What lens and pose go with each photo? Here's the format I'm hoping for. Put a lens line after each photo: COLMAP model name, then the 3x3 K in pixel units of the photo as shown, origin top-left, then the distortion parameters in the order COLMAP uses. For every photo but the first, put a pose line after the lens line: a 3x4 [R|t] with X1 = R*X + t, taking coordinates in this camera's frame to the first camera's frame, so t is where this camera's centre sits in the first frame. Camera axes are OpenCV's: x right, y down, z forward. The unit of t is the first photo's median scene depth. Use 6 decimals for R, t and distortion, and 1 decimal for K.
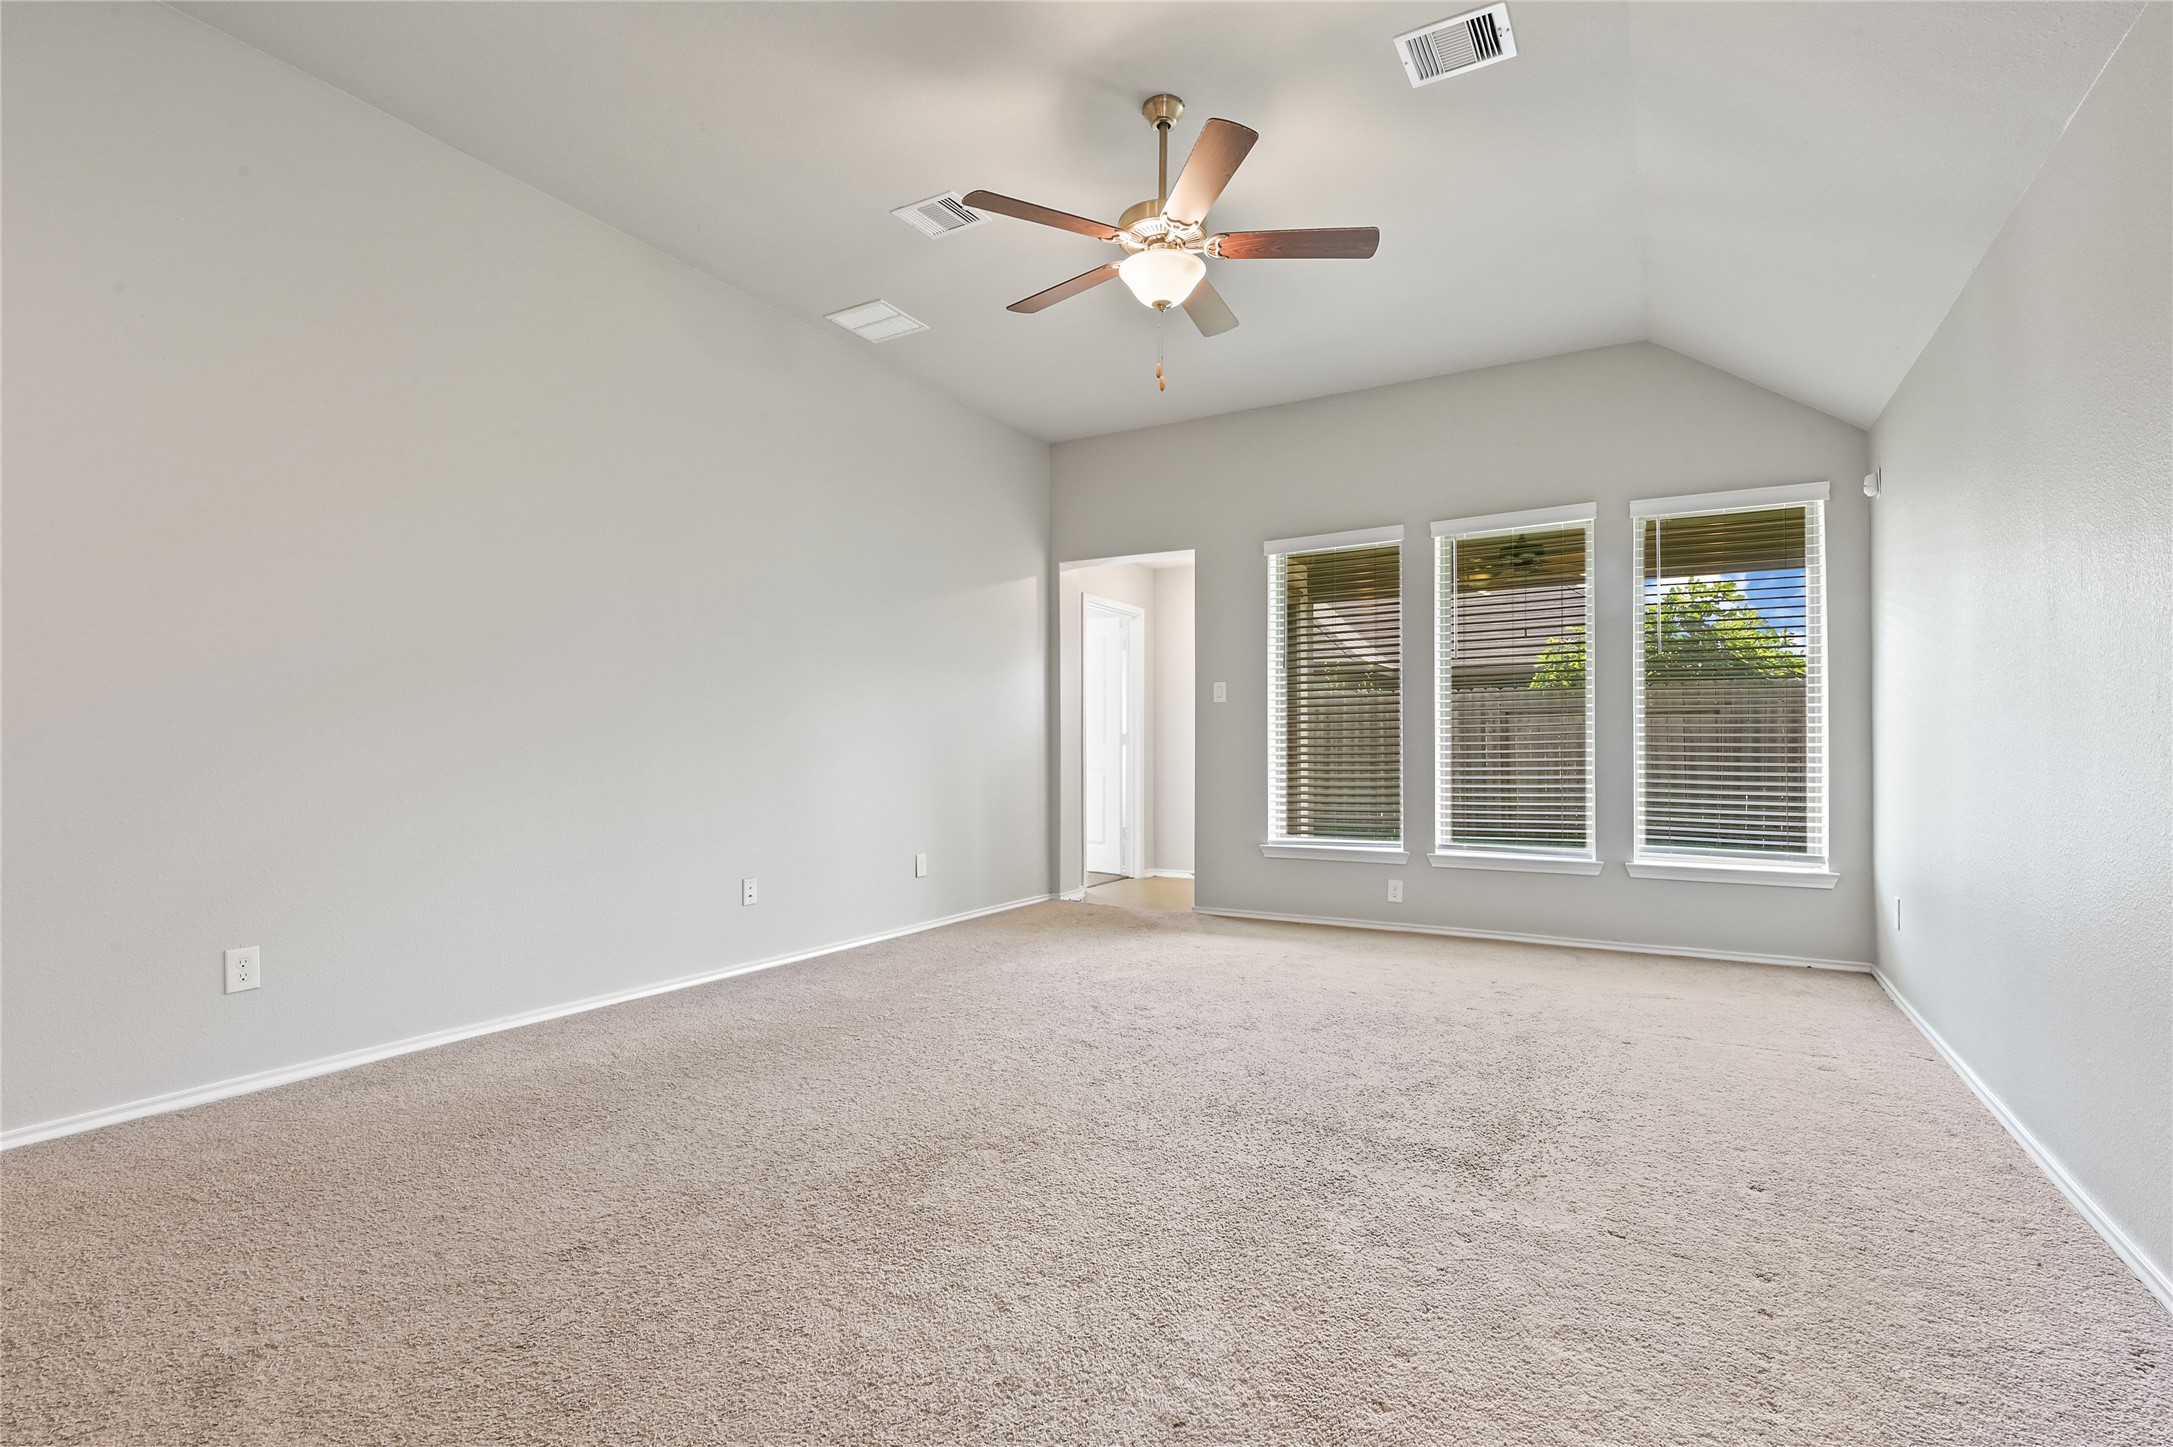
lens RADIAL K [[996.0, 0, 1088.2], [0, 996.0, 734.7], [0, 0, 1]] dist [-0.000407, 0.000398]
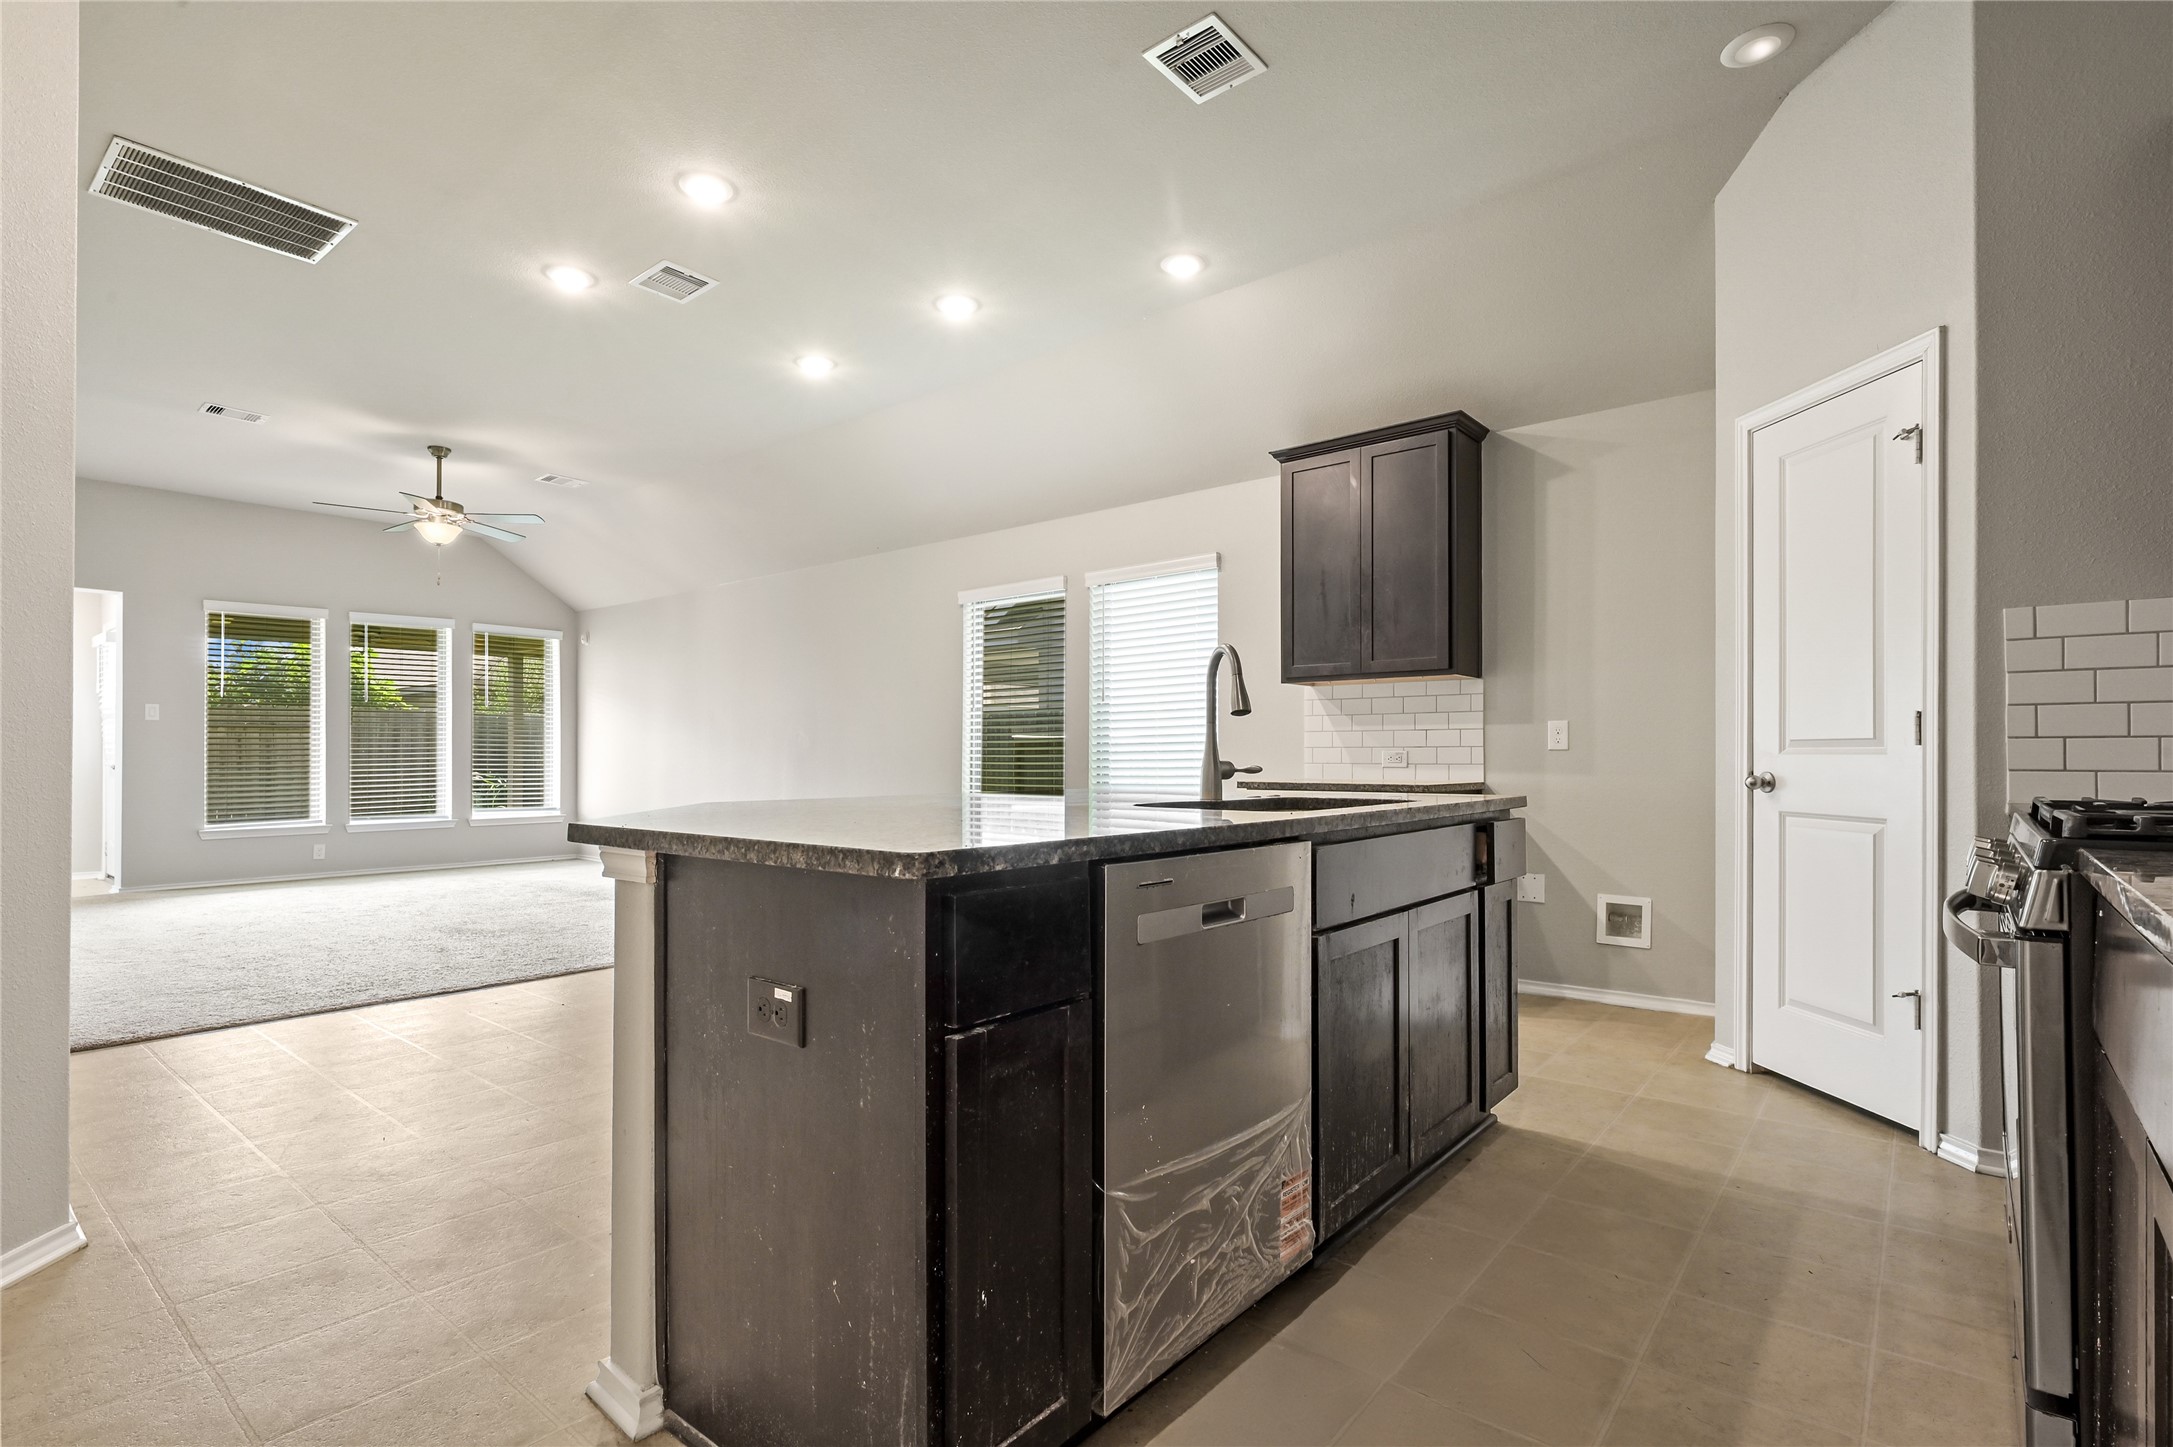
lens RADIAL K [[1047.8, 0, 1069.8], [0, 1047.8, 751.2], [0, 0, 1]] dist [0.001009, 0.001274]
pose [[0.180380, -0.005341, 0.983583, -1.178530], [-0.021832, 0.999717, 0.009432, -0.038924], [-0.983355, -0.023175, 0.180212, -0.448660]]
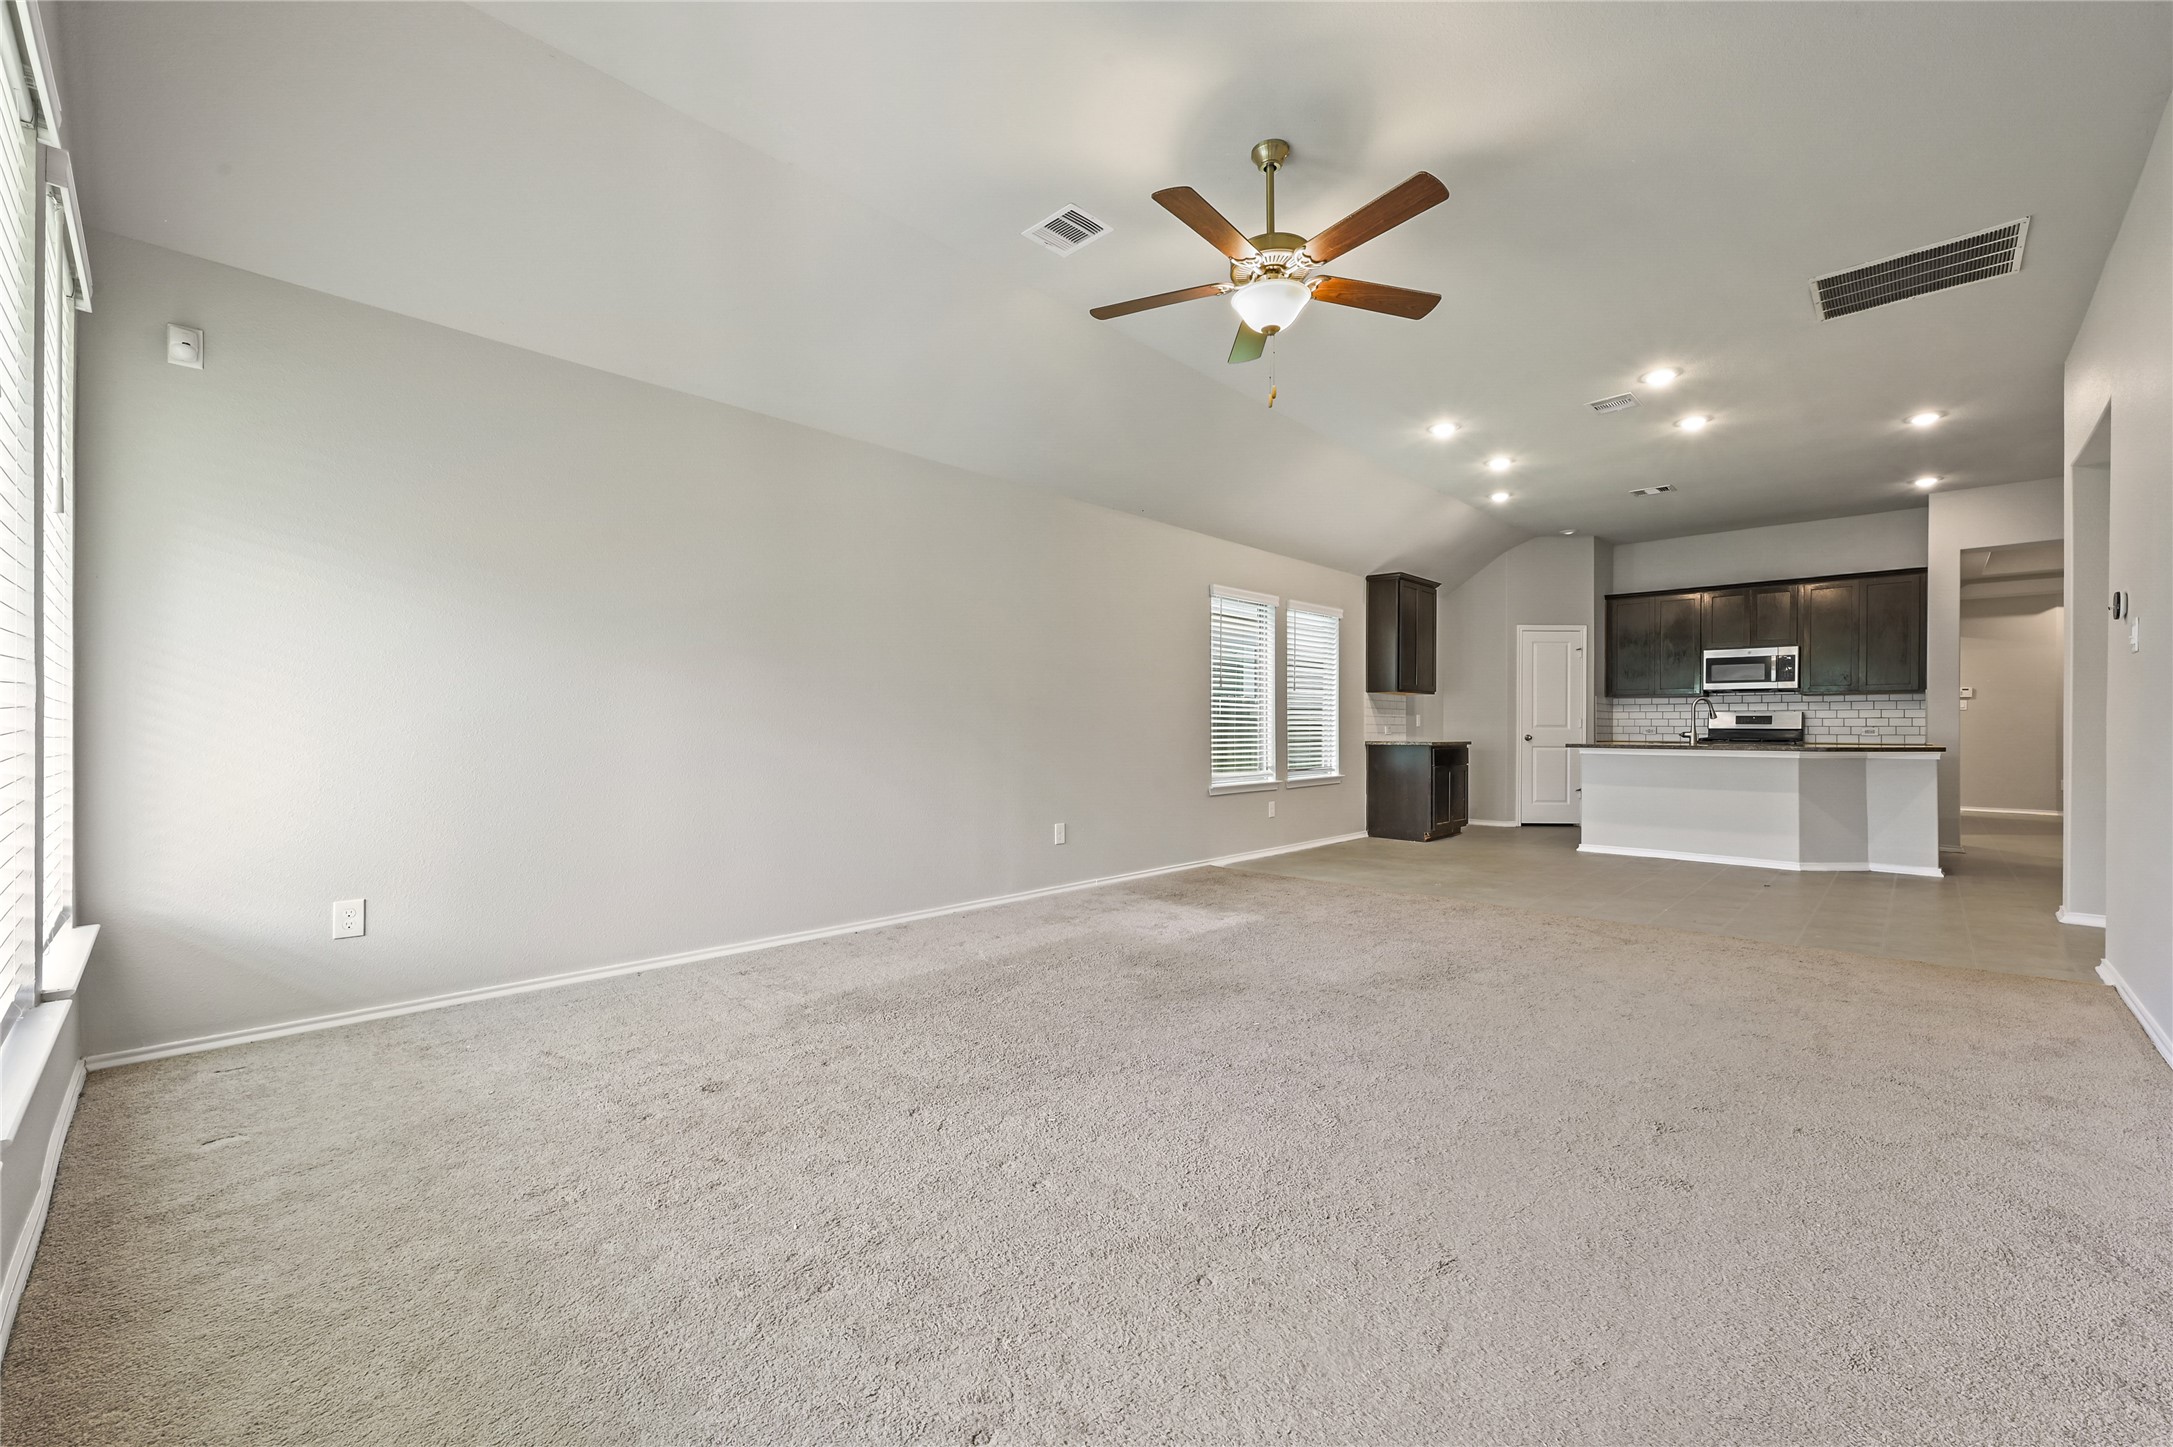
lens RADIAL K [[876.0, 0, 1089.3], [0, 876.0, 728.1], [0, 0, 1]] dist [-0.001557, 0.000101]
pose [[-0.970761, -0.013195, 0.239684, 0.150882], [-0.019598, 0.999511, -0.024348, 0.027001], [-0.239245, -0.028334, -0.970546, 1.457707]]
